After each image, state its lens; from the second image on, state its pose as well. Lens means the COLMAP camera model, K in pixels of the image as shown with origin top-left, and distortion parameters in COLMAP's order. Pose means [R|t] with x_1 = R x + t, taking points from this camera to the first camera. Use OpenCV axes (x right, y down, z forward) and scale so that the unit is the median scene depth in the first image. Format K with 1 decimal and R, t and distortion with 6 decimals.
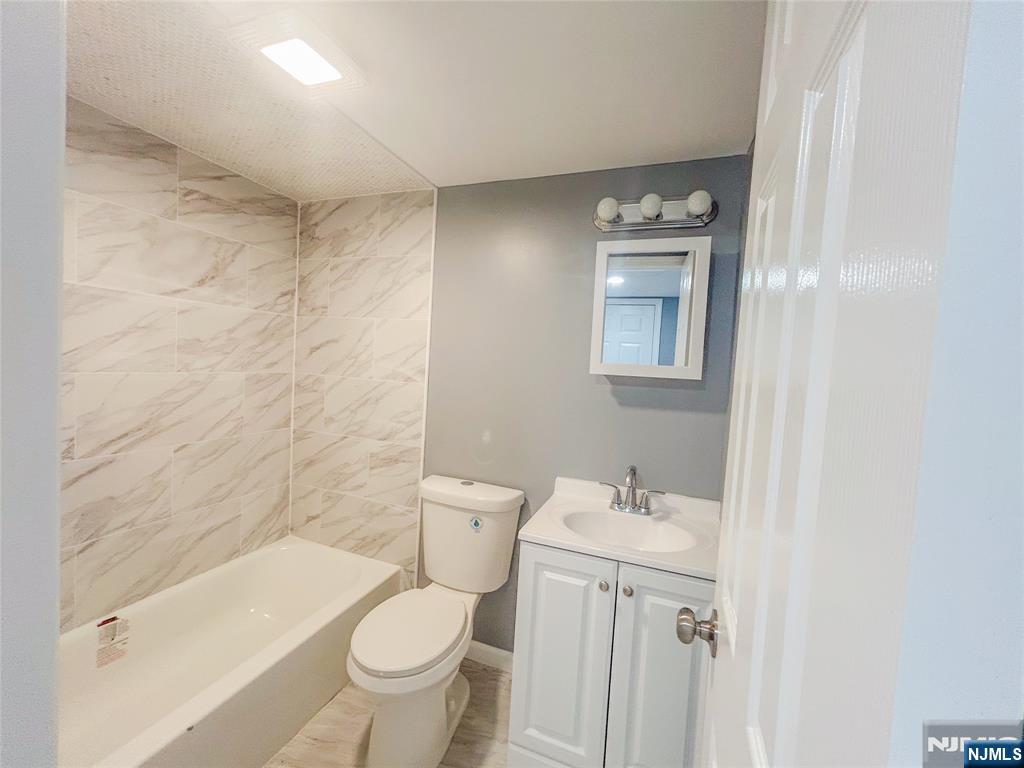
lens RADIAL K [[415.5, 0, 513.1], [0, 415.5, 379.3], [0, 0, 1]] dist [0.001922, 0.000588]
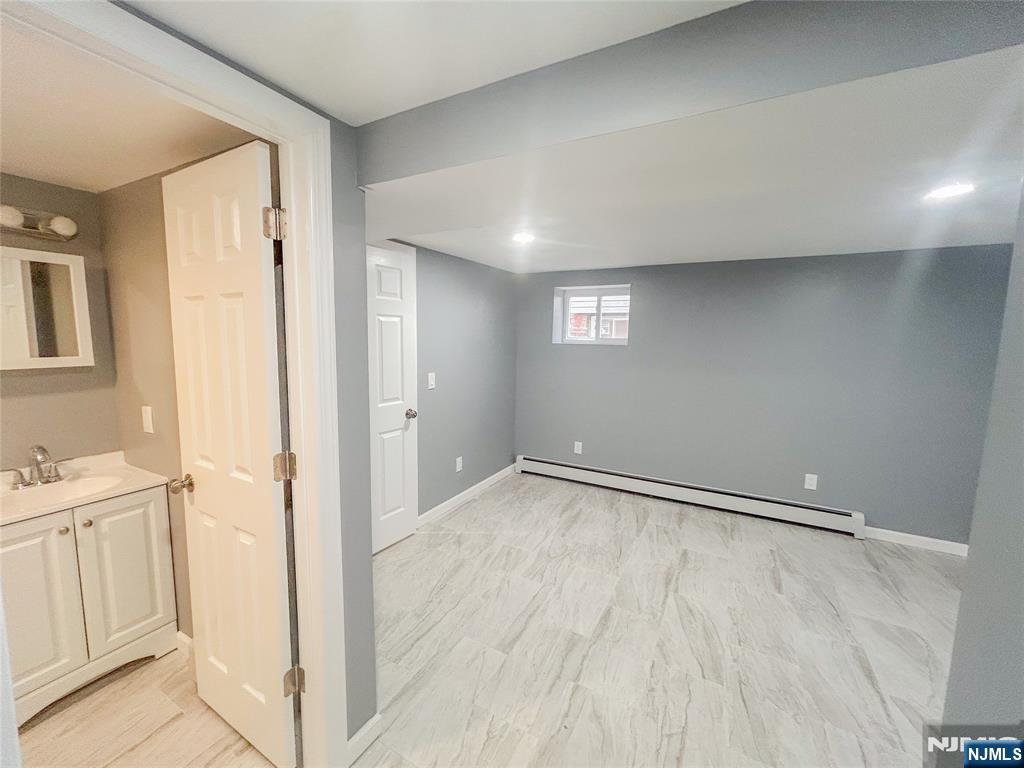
lens RADIAL K [[413.1, 0, 512.0], [0, 413.1, 384.0], [0, 0, 1]] dist [-0.000804, 0.000395]
pose [[0.135555, -0.165594, 0.976834, -0.612712], [0.036219, 0.986103, 0.162139, -0.097245], [-0.990108, 0.013401, 0.139669, -0.466276]]
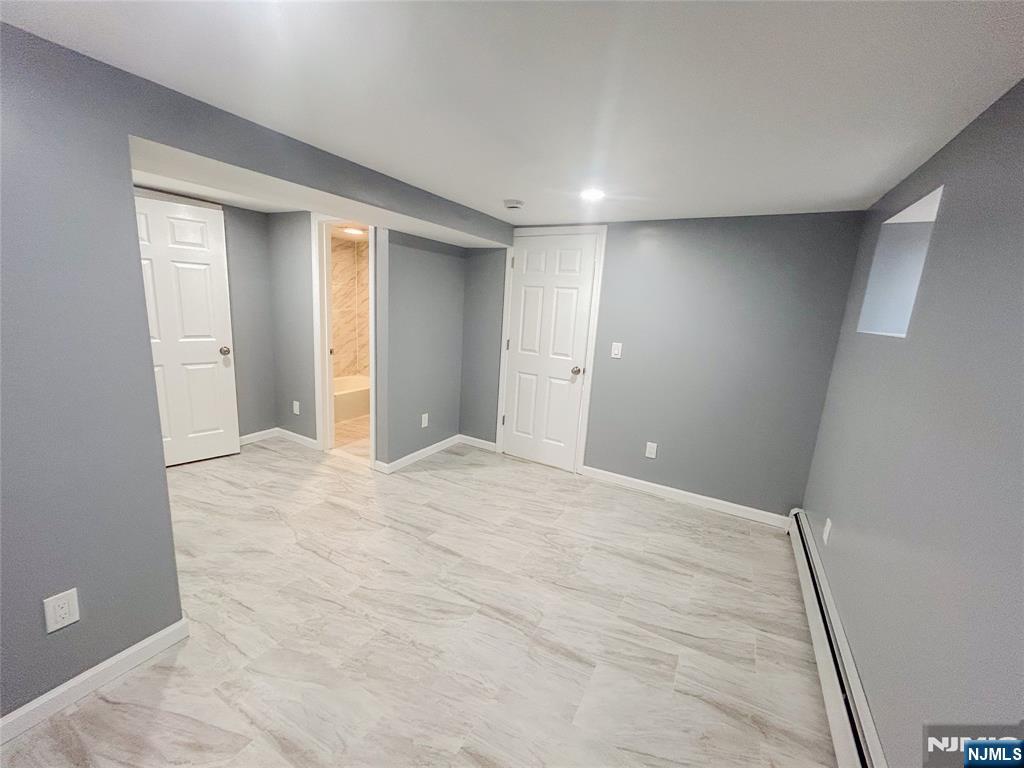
lens RADIAL K [[413.1, 0, 512.0], [0, 413.1, 384.0], [0, 0, 1]] dist [-0.000804, 0.000395]
pose [[0.988605, 0.033876, -0.146669, 1.139928], [-0.012391, 0.989355, 0.144994, 0.077737], [0.150019, -0.141524, 0.978501, -1.991068]]
